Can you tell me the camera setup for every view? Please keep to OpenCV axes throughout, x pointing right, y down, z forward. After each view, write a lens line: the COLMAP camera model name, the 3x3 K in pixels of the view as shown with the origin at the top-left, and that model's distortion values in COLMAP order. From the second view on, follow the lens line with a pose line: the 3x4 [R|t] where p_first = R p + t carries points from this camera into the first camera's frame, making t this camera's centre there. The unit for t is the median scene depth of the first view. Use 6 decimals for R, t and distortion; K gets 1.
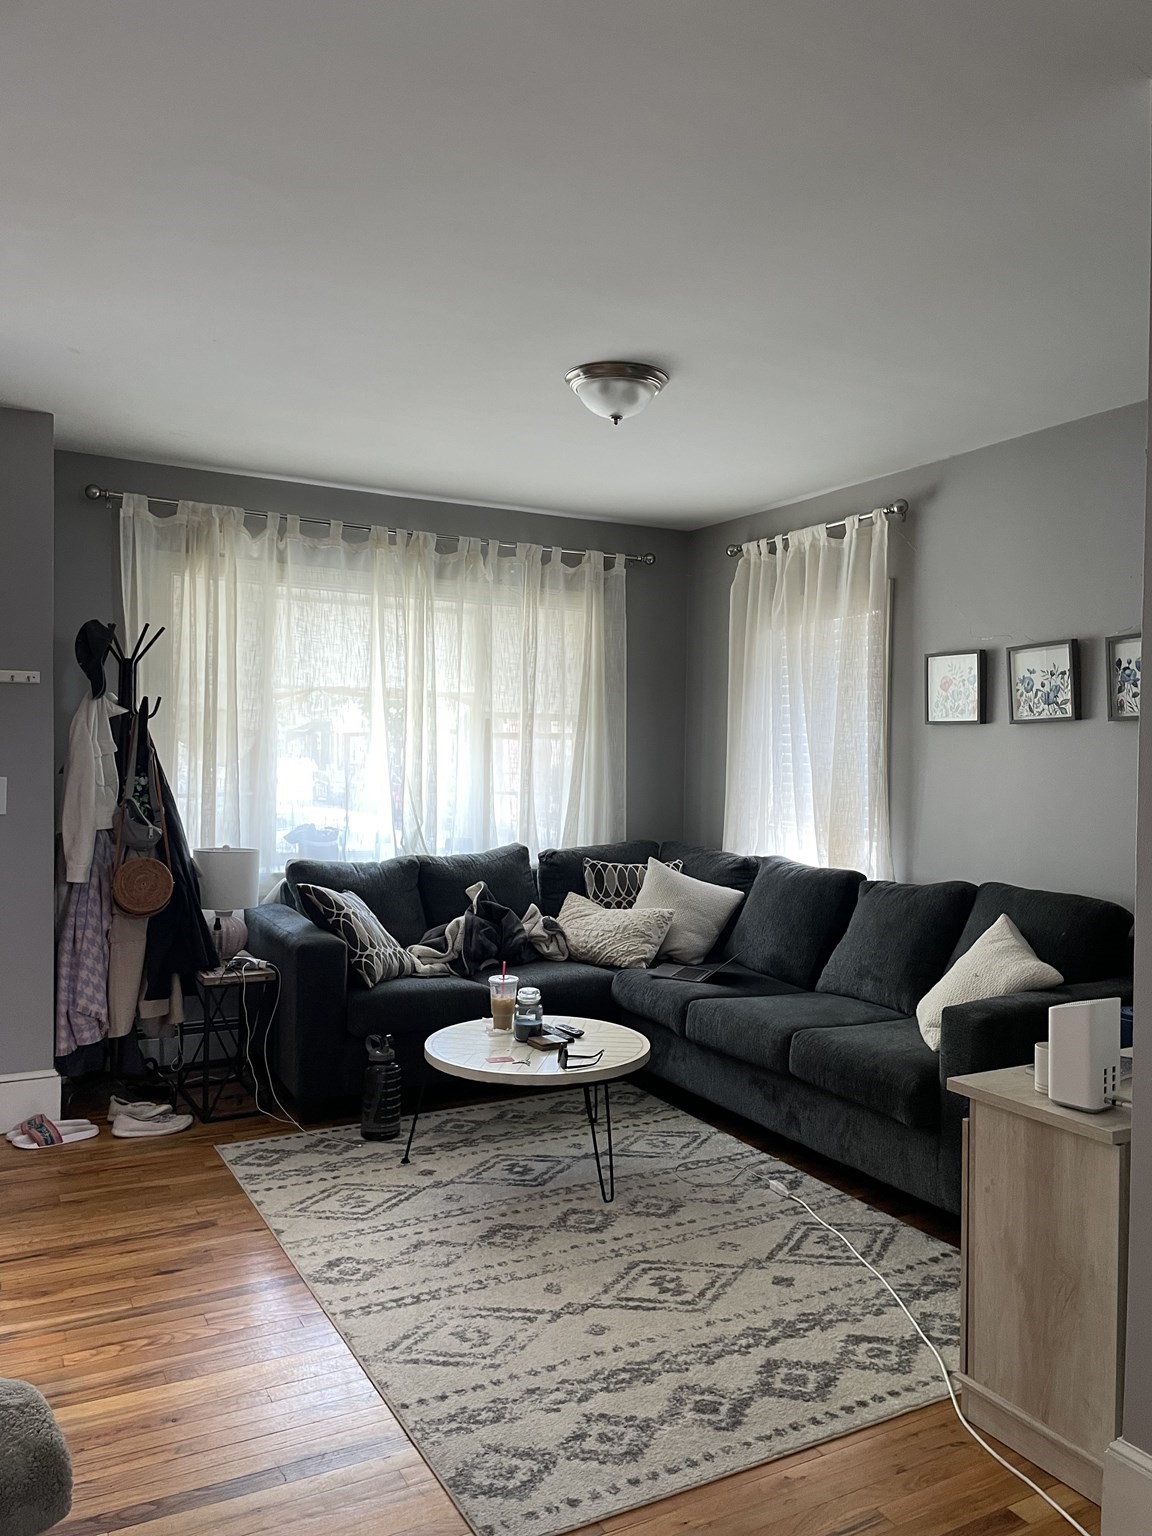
lens RADIAL K [[1168.7, 0, 580.1], [0, 1168.7, 772.1], [0, 0, 1]] dist [0.062768, -0.082151]
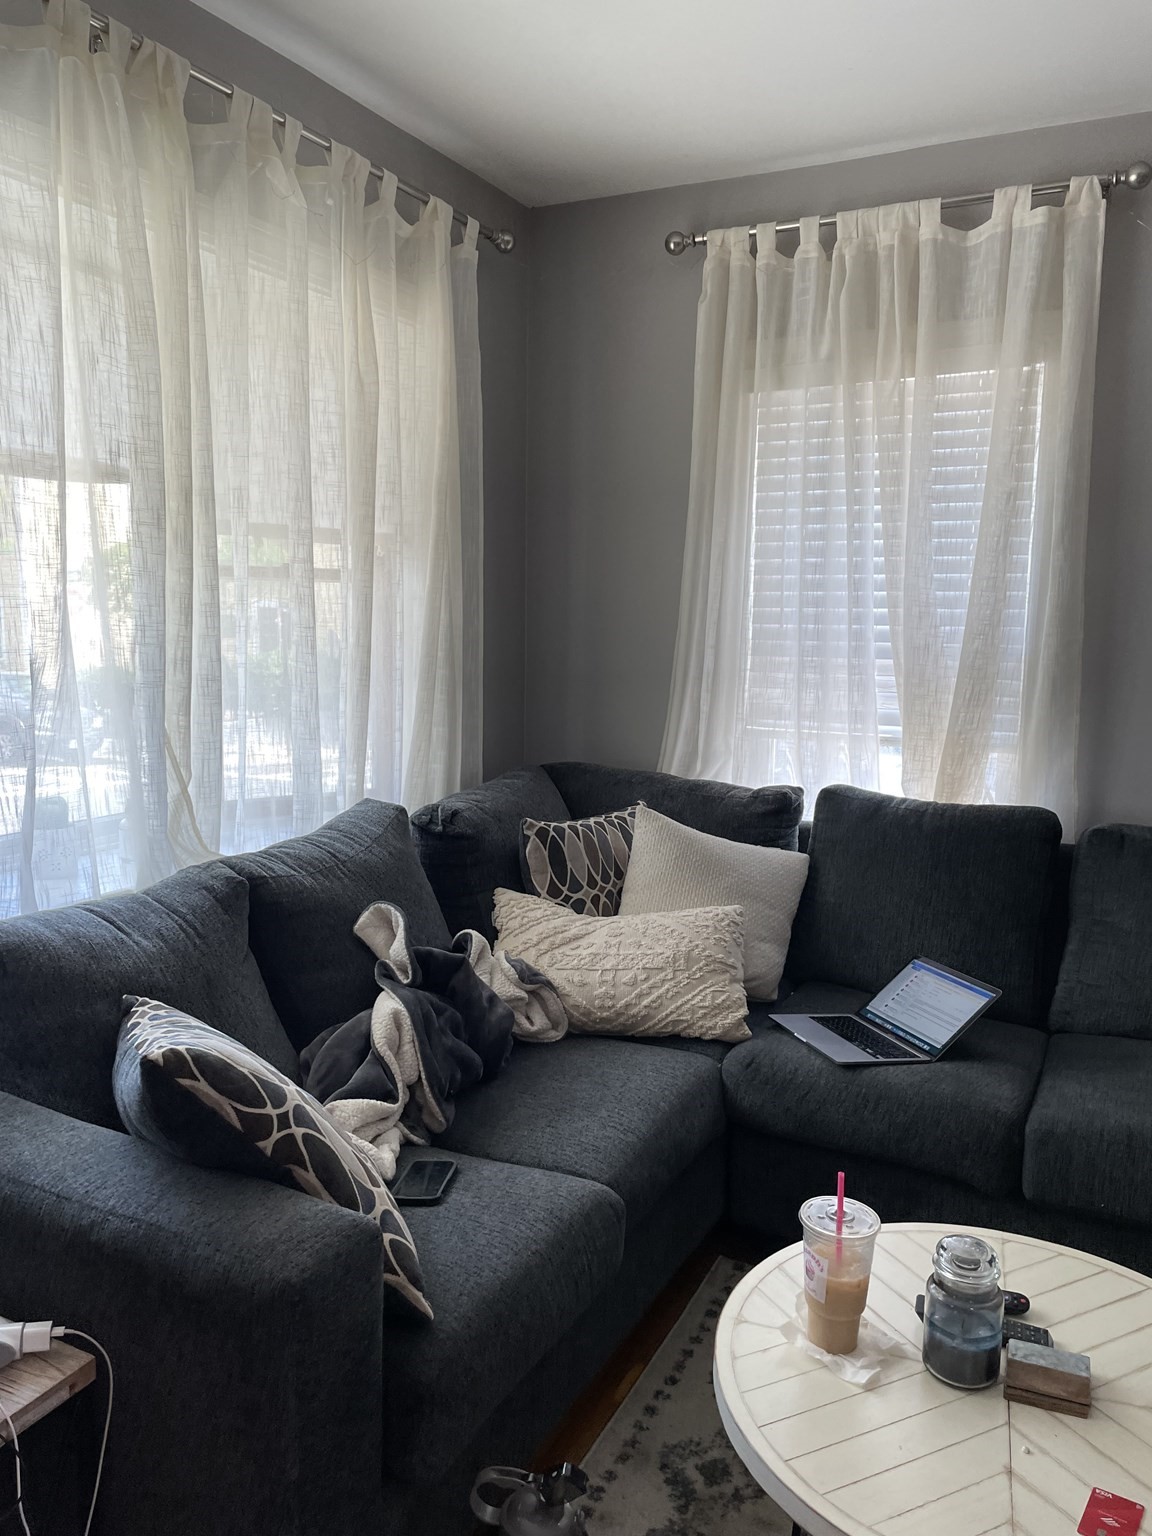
lens RADIAL K [[1168.7, 0, 574.1], [0, 1168.7, 756.7], [0, 0, 1]] dist [0.062768, -0.082151]
pose [[0.824795, -0.073093, 0.560687, -0.278656], [0.006180, 0.992716, 0.120323, -0.015087], [-0.565398, -0.095777, 0.819239, 0.615506]]
